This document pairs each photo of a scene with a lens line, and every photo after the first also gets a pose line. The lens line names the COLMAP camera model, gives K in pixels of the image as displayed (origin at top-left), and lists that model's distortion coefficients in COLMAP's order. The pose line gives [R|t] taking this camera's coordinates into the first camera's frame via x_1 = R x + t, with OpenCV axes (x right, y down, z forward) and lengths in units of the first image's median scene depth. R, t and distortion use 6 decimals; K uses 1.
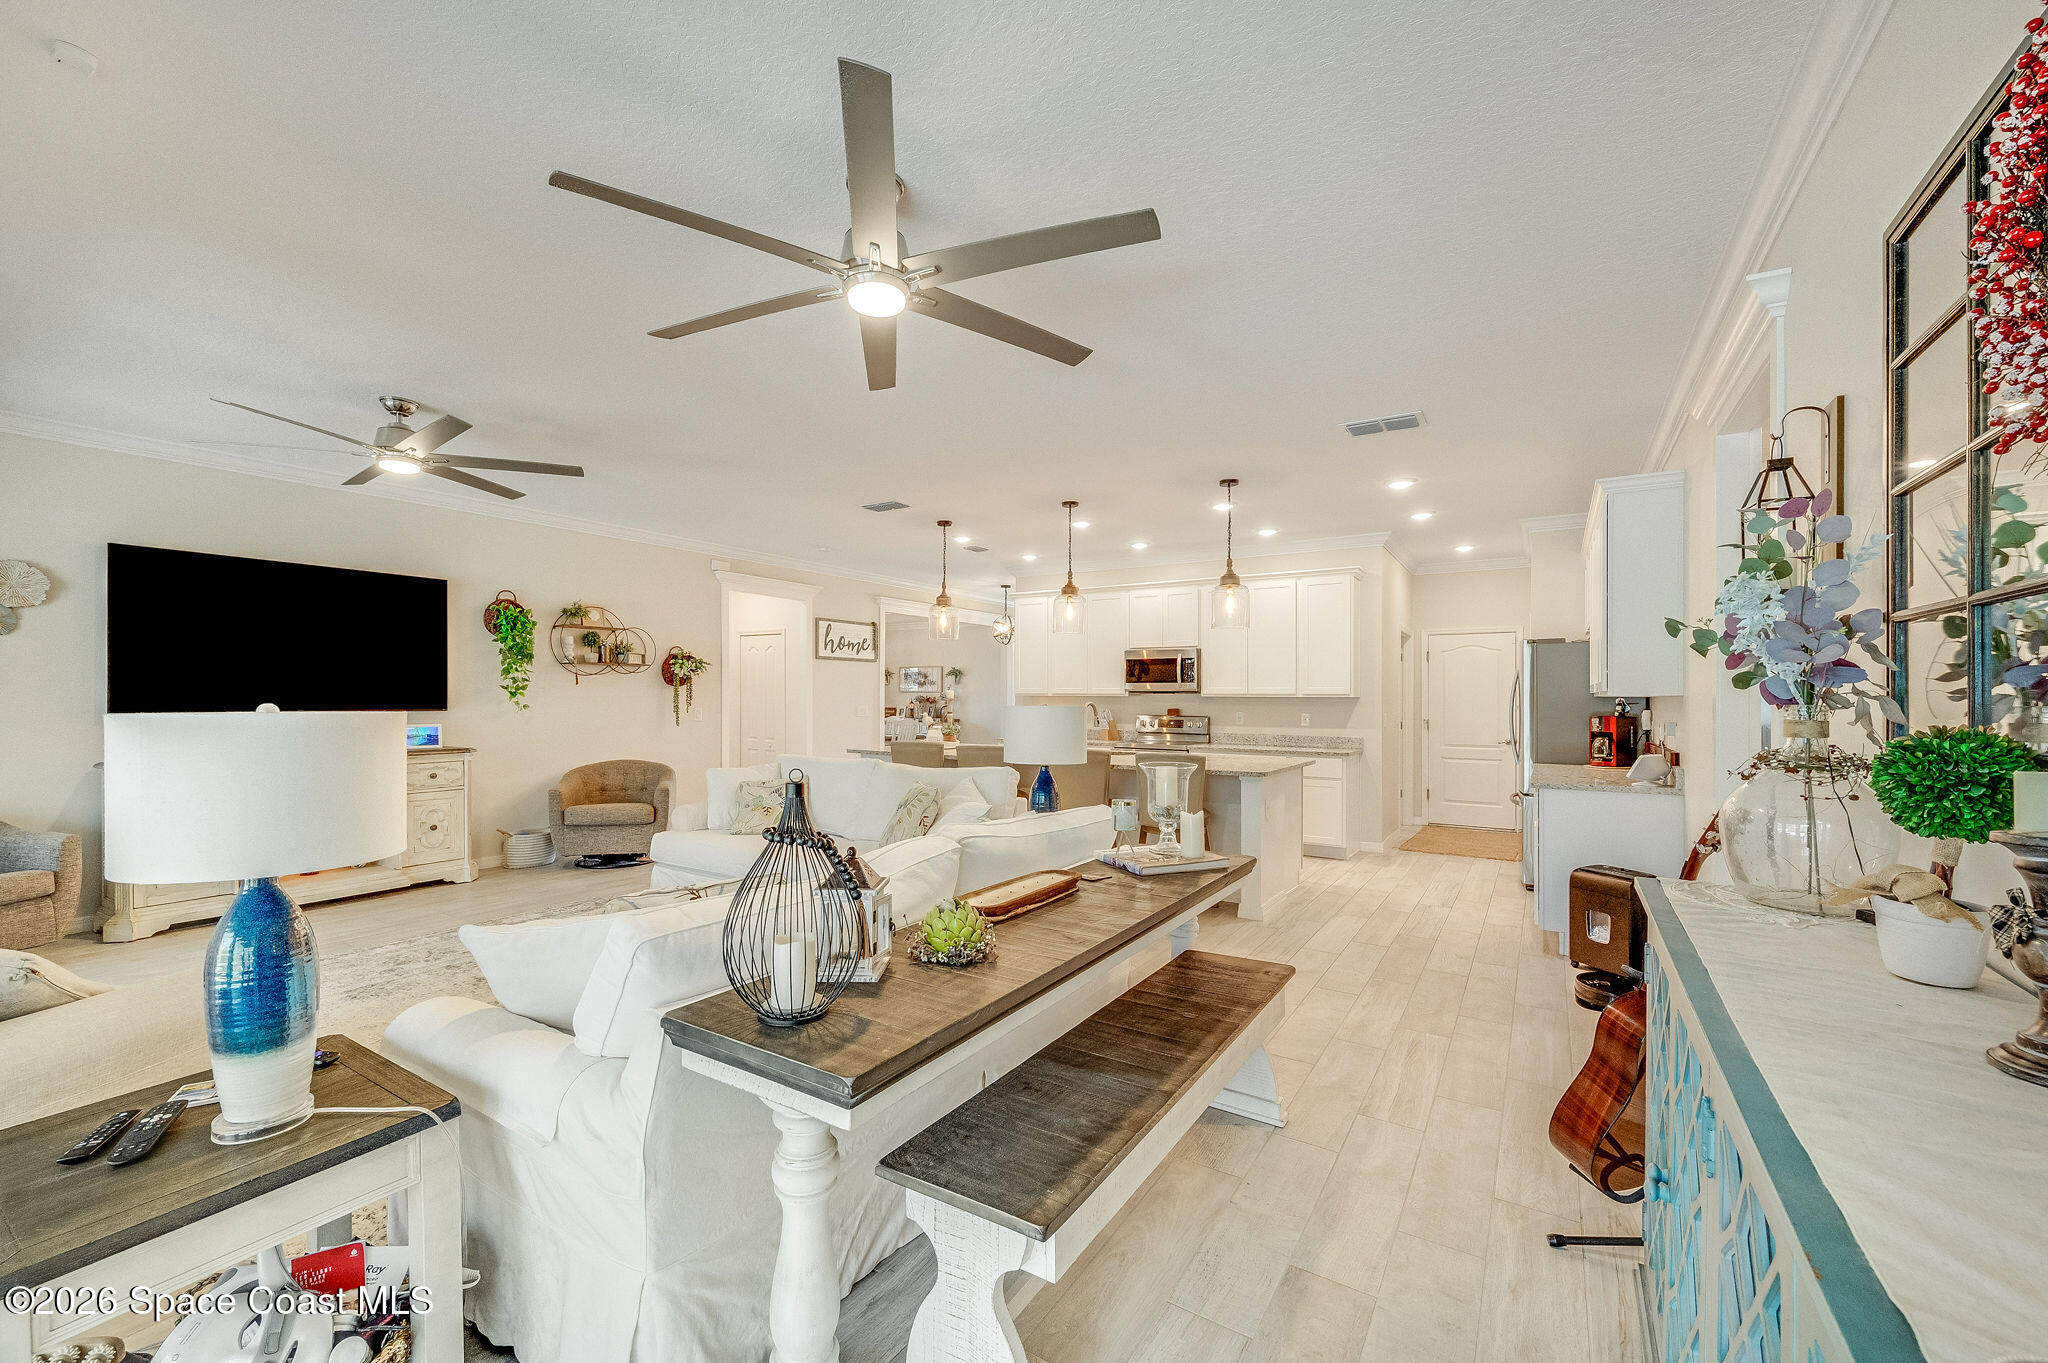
lens RADIAL K [[829.8, 0, 1030.6], [0, 829.8, 700.6], [0, 0, 1]] dist [0.001084, -0.000005]
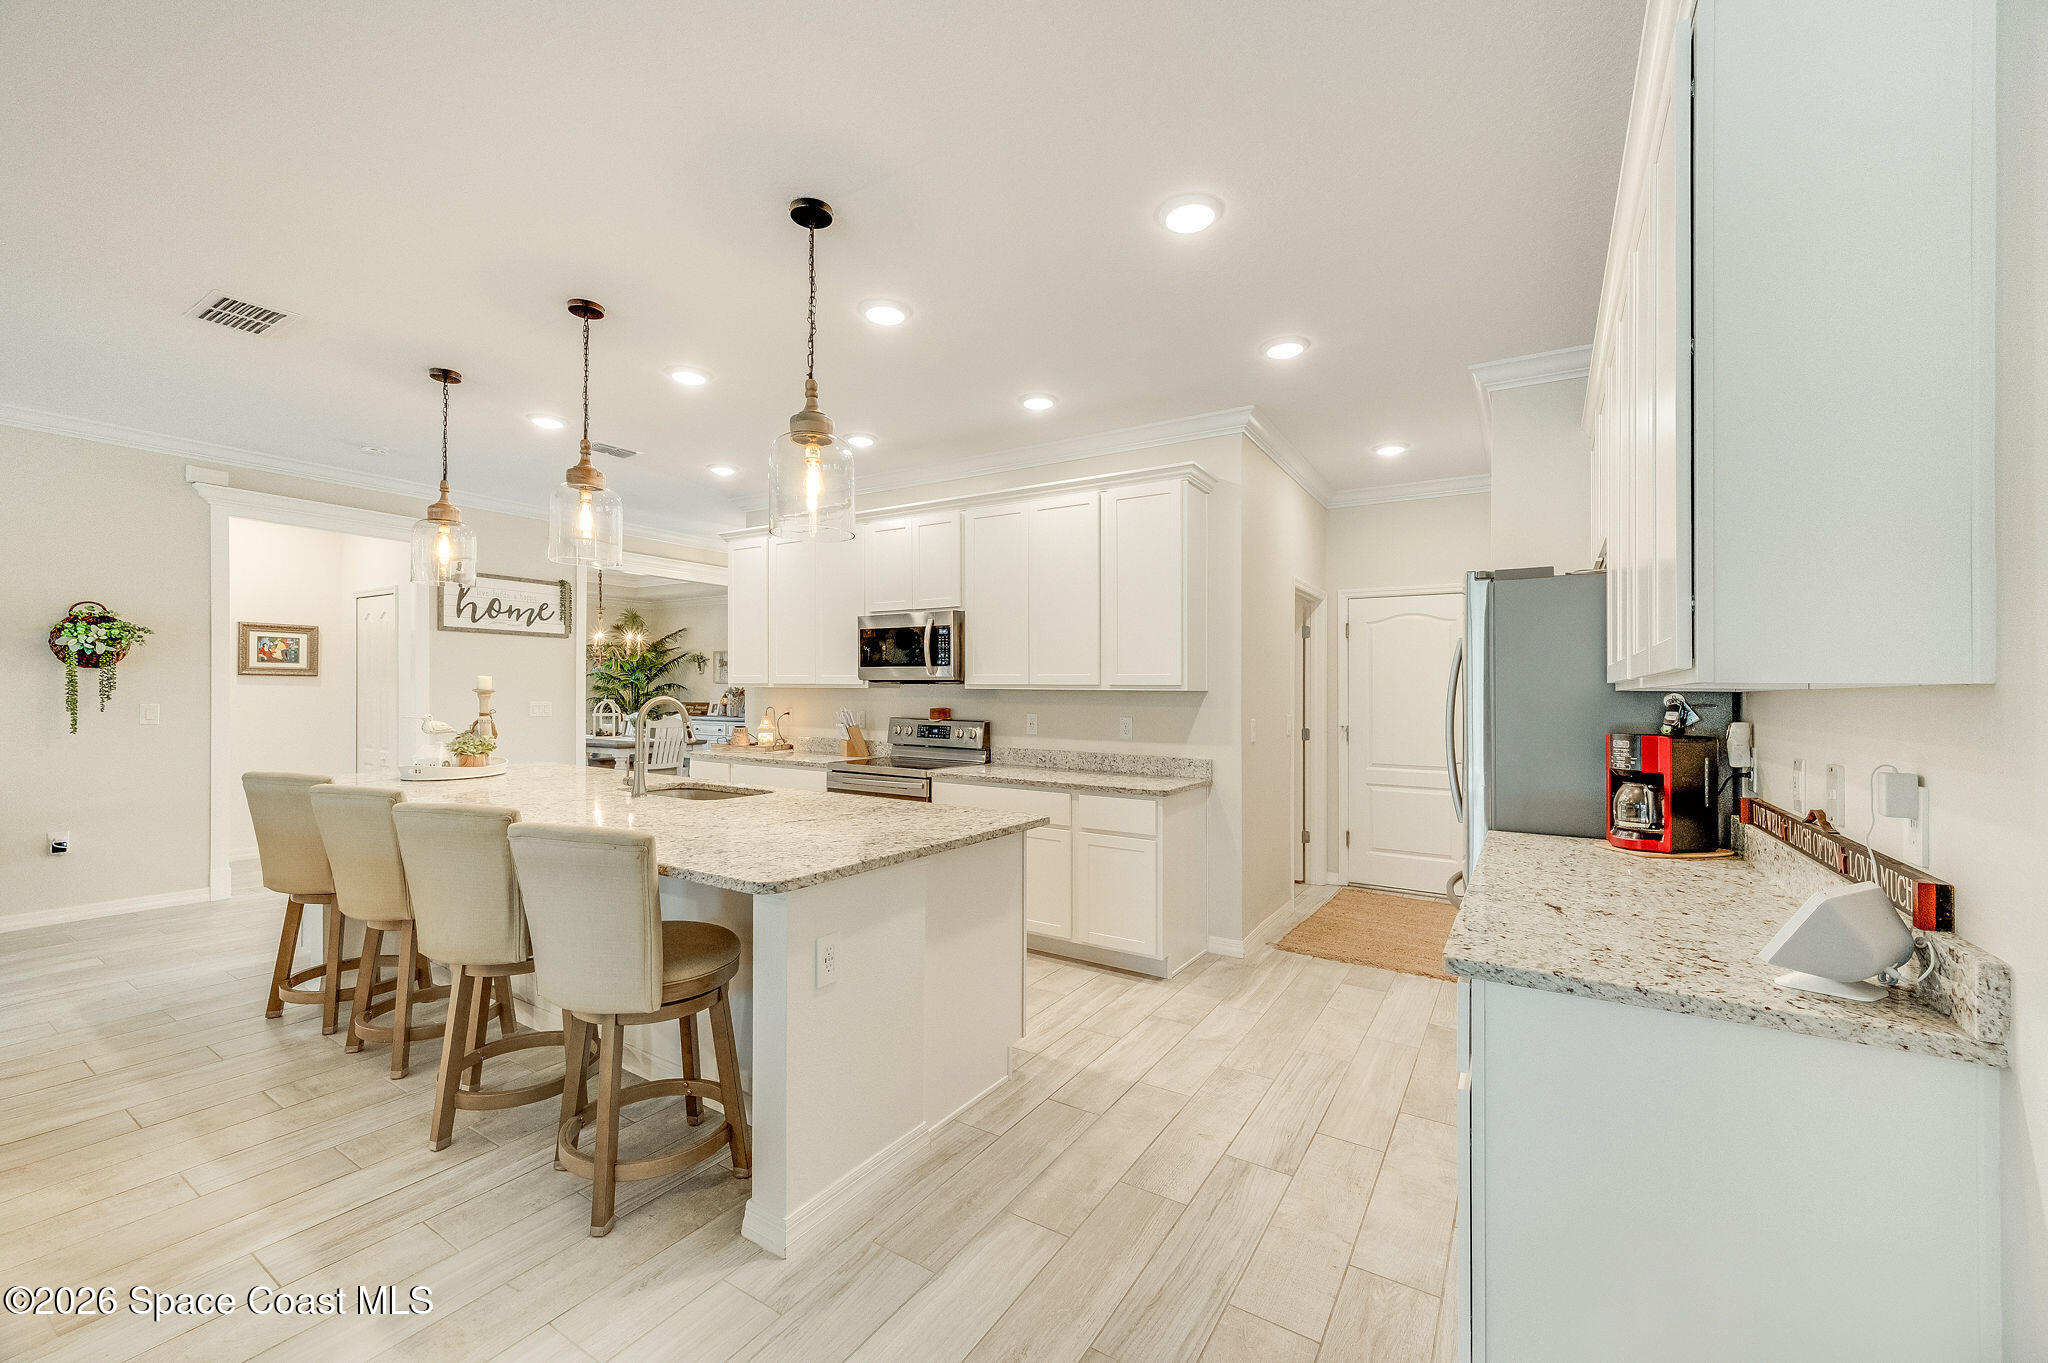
lens RADIAL K [[822.1, 0, 1027.4], [0, 822.1, 687.9], [0, 0, 1]] dist [-0.001644, -0.000073]
pose [[0.999983, 0.004903, 0.003087, 0.267111], [-0.004877, 0.999953, -0.008412, -0.000784], [-0.003128, 0.008397, 0.999960, 0.415805]]
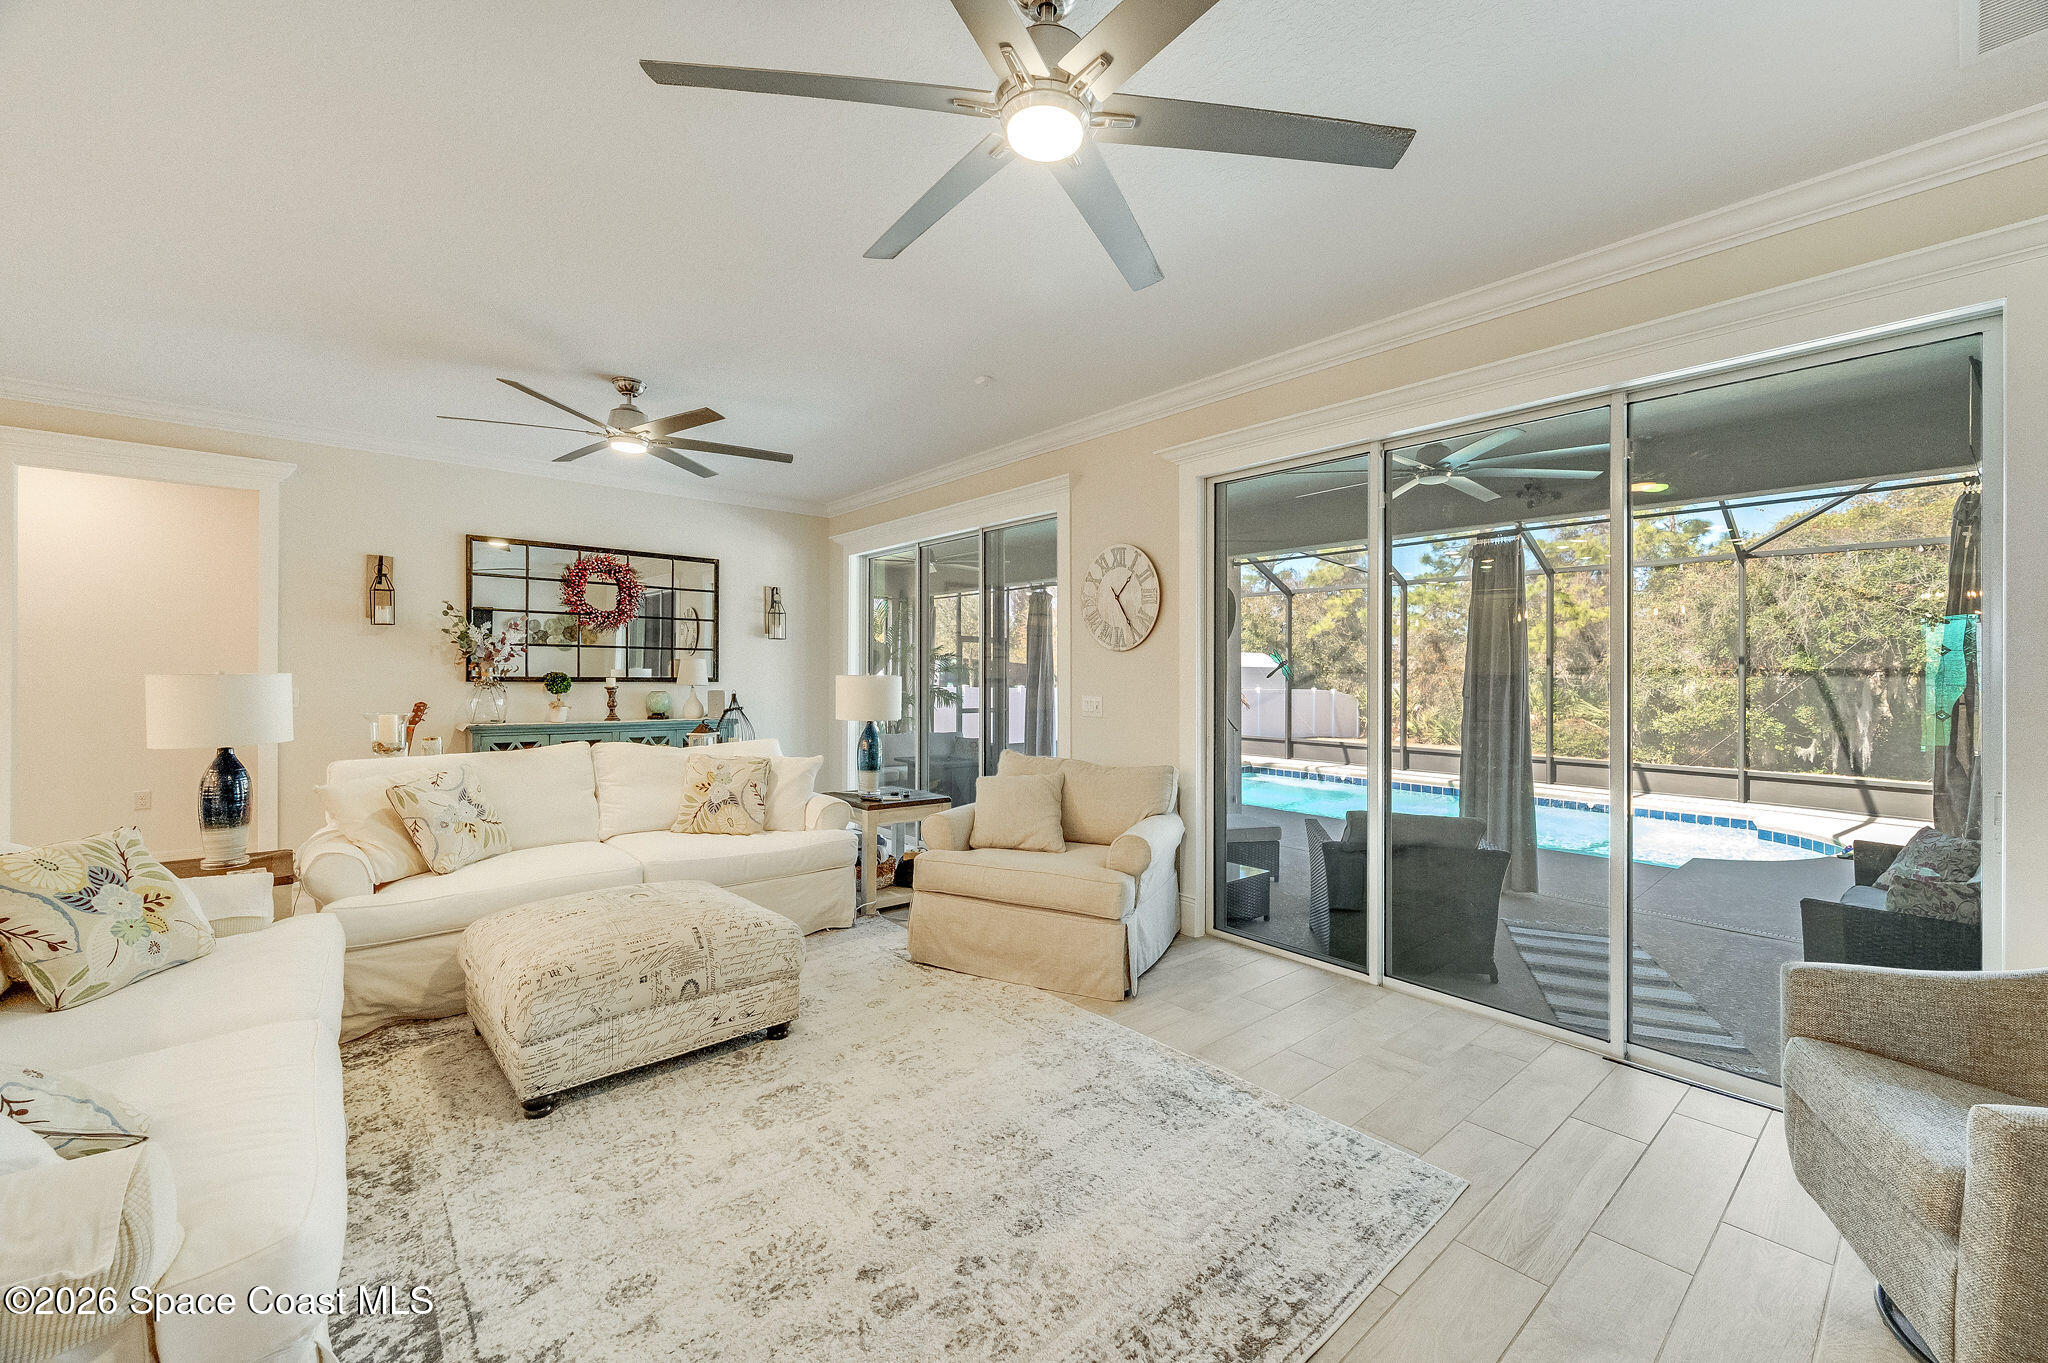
lens RADIAL K [[814.6, 0, 1019.7], [0, 814.6, 658.2], [0, 0, 1]] dist [0.001380, 0.000074]
pose [[-0.955974, -0.009428, 0.293300, -0.488241], [-0.013522, 0.999837, -0.011933, -0.003949], [-0.293140, -0.015374, -0.955946, 0.789267]]
